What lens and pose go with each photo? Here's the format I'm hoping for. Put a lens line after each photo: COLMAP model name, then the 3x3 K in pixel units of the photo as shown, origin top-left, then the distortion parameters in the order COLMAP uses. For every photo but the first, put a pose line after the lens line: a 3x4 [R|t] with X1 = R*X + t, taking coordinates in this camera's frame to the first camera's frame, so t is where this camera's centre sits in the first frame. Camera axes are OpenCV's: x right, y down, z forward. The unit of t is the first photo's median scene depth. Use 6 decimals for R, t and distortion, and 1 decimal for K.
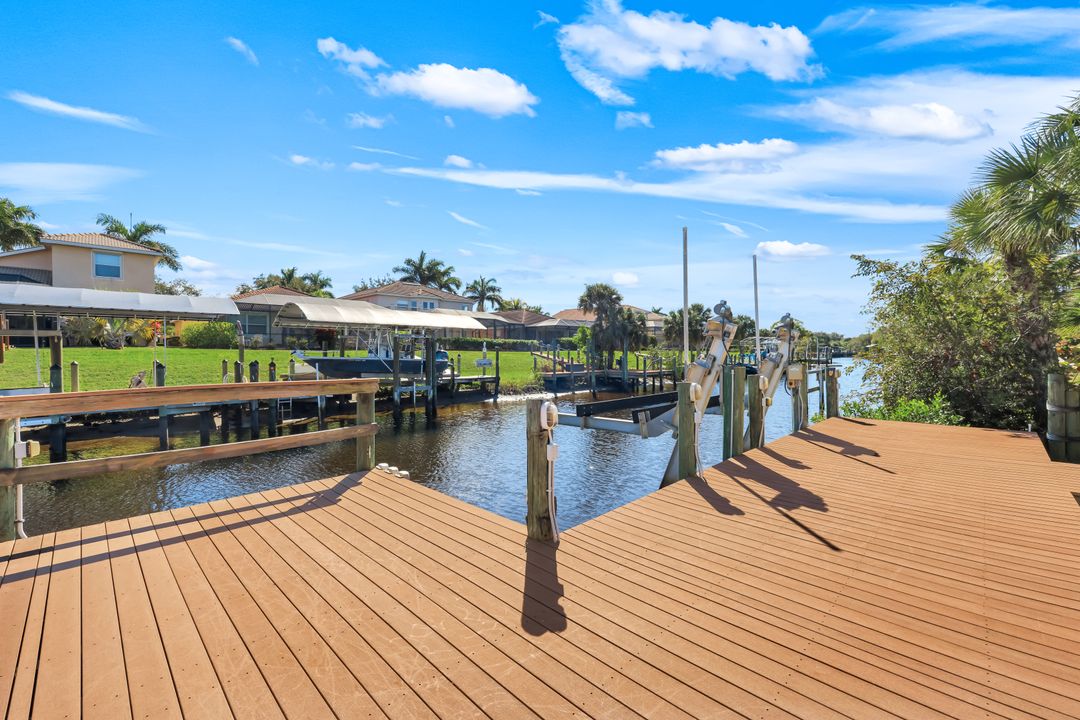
lens RADIAL K [[454.0, 0, 540.0], [0, 454.0, 360.0], [0, 0, 1]] dist [0.002518, 0.000233]
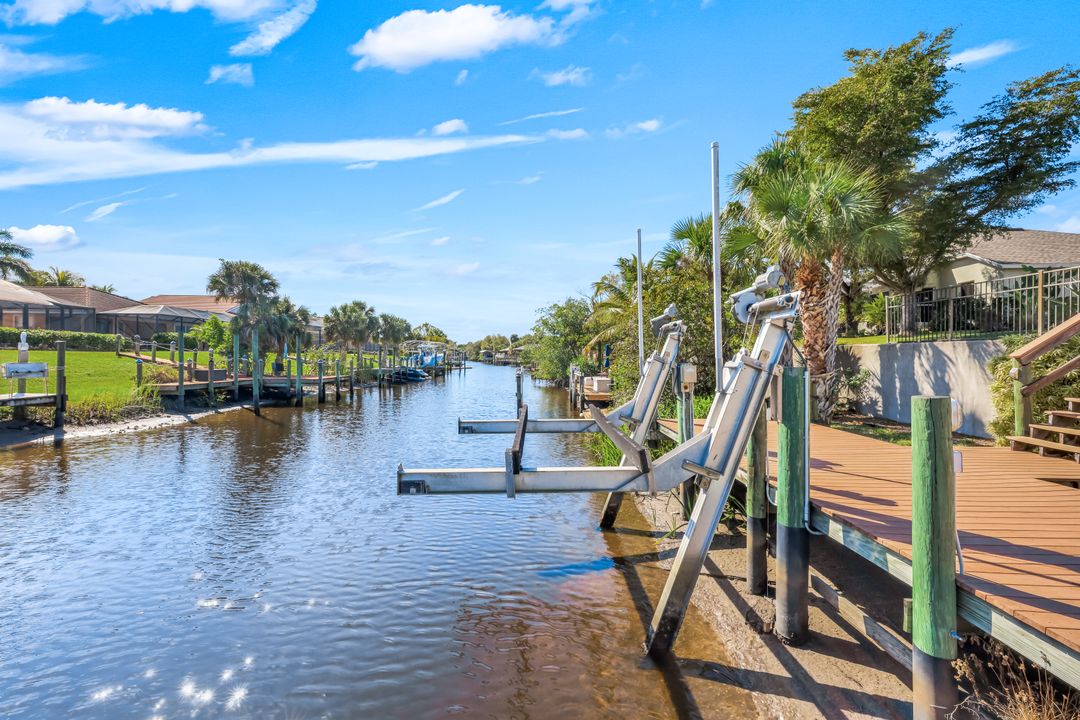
lens RADIAL K [[454.0, 0, 540.0], [0, 454.0, 360.0], [0, 0, 1]] dist [0.002518, 0.000233]
pose [[0.711549, 0.001140, 0.702635, -0.046701], [0.004076, 0.999975, -0.005750, -0.000347], [-0.702624, 0.006955, 0.711527, 0.124454]]
